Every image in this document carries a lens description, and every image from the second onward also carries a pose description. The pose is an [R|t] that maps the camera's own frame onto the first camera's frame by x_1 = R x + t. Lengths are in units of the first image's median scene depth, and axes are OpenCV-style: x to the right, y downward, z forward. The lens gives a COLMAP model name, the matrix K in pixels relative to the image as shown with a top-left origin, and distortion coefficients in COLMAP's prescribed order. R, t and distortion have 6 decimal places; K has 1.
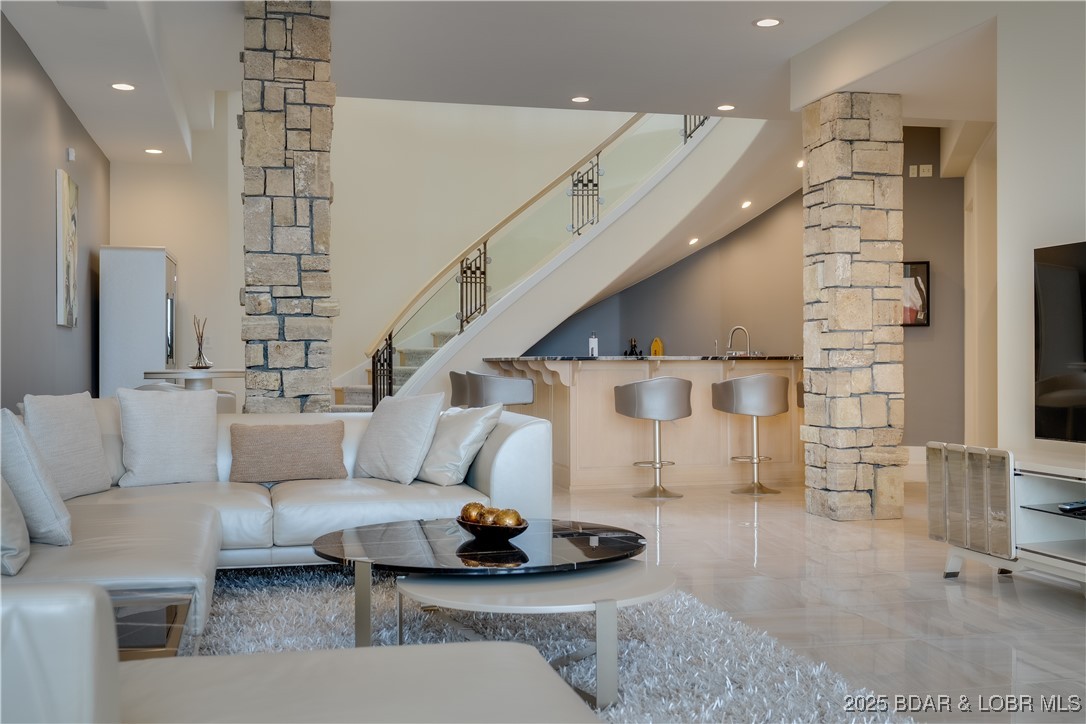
lens RADIAL K [[1175.2, 0, 543.0], [0, 1175.2, 362.0], [0, 0, 1]] dist [-0.016507, 0.001060]
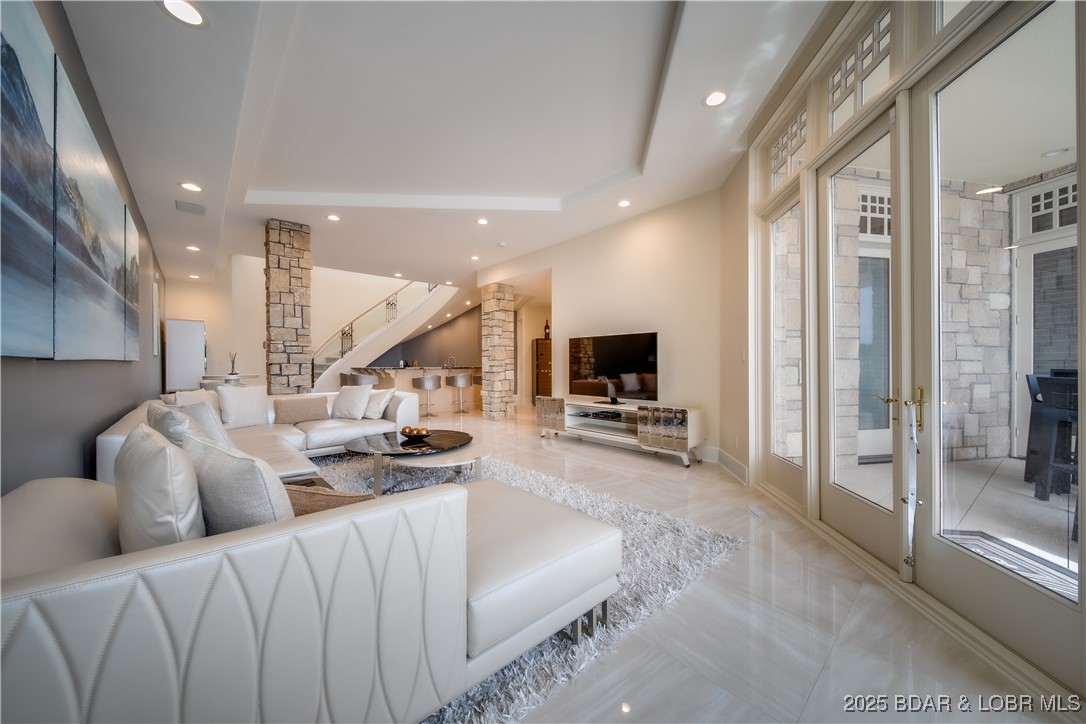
lens RADIAL K [[389.0, 0, 543.0], [0, 389.0, 362.0], [0, 0, 1]] dist [-0.000238, 0.000007]
pose [[0.876681, 0.002391, 0.481066, -0.146067], [0.000481, 0.999983, -0.005847, -0.016393], [-0.481072, 0.005357, 0.876665, 0.038910]]
